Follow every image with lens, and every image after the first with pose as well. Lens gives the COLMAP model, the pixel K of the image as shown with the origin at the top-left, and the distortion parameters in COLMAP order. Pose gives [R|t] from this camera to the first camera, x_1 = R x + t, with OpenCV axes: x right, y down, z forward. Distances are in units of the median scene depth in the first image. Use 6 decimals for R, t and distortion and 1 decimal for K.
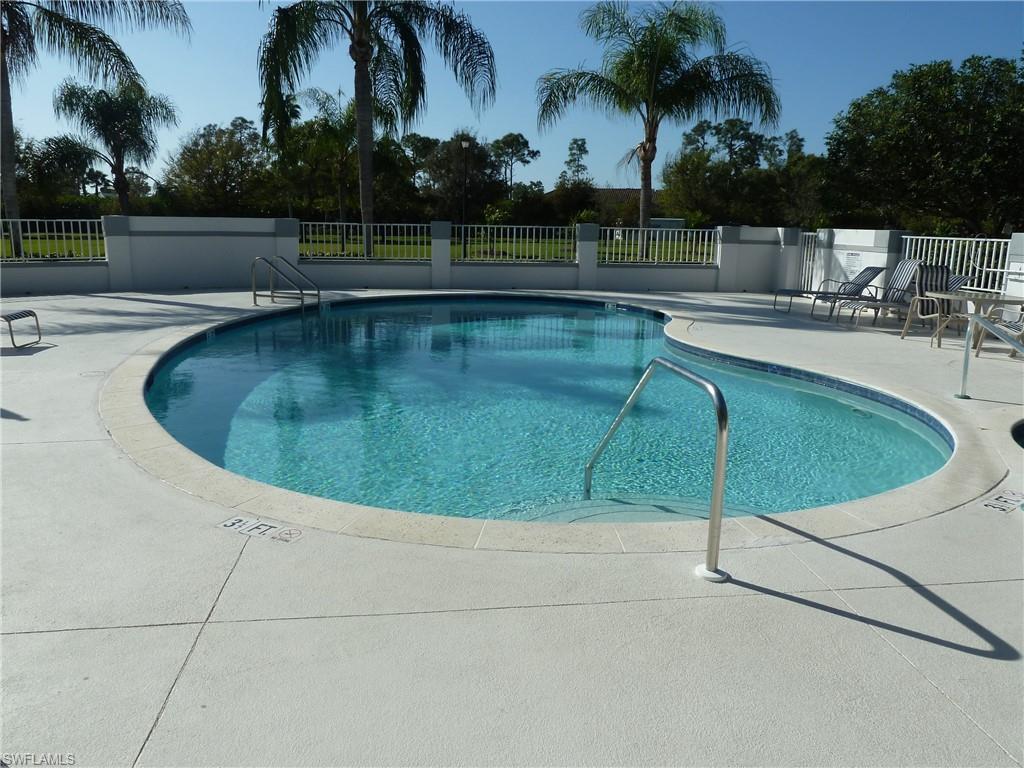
lens RADIAL K [[772.9, 0, 512.0], [0, 772.9, 384.0], [0, 0, 1]] dist [-0.036916, 0.007781]
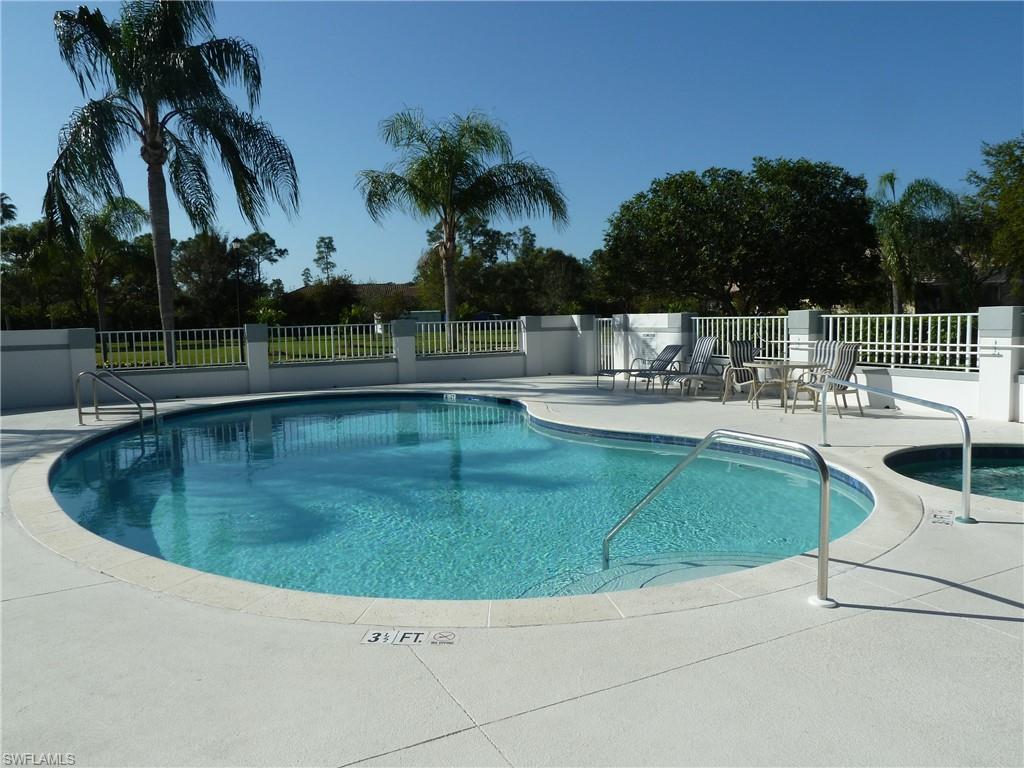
lens RADIAL K [[772.9, 0, 512.0], [0, 772.9, 384.0], [0, 0, 1]] dist [-0.036916, 0.007781]
pose [[0.943098, -0.069950, 0.325075, -0.110567], [0.107752, 0.989160, -0.099758, -0.004658], [-0.314573, 0.129109, 0.940412, -0.003244]]
